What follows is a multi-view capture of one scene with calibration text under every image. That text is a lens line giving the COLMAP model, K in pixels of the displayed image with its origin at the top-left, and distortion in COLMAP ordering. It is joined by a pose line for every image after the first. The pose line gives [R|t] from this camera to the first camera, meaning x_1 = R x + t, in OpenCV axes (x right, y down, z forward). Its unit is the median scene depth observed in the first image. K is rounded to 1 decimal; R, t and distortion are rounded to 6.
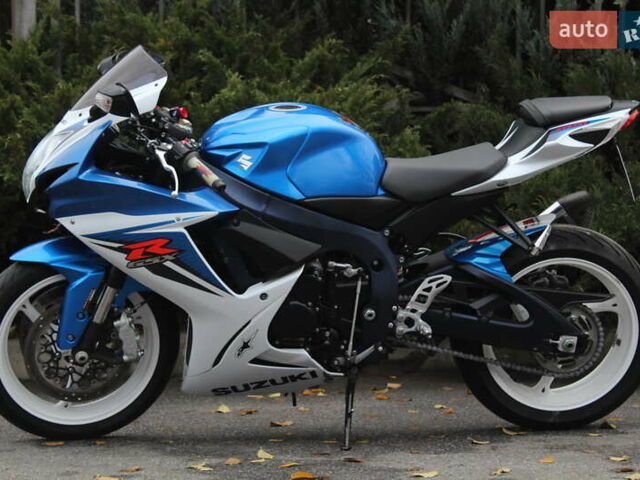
lens RADIAL K [[1725.7, 0, 320.0], [0, 1725.7, 240.0], [0, 0, 1]] dist [0.091504, 0.267644]
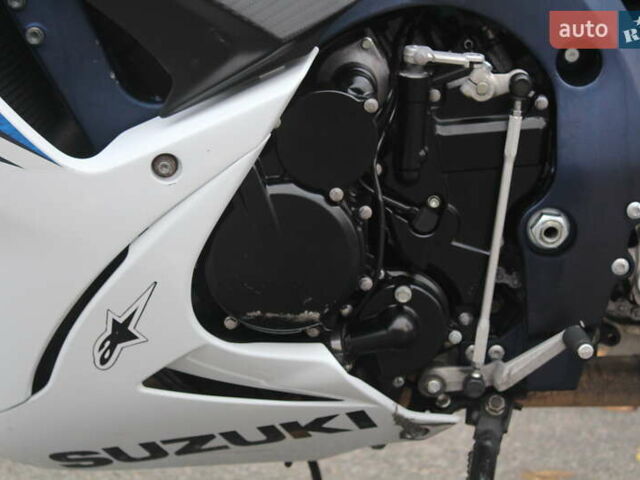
lens RADIAL K [[1725.7, 0, 320.0], [0, 1725.7, 240.0], [0, 0, 1]] dist [0.091504, 0.267644]
pose [[0.995496, 0.013099, -0.093894, 0.017634], [-0.005682, 0.996872, 0.078834, 0.021864], [0.094633, -0.077946, 0.992456, 0.704885]]
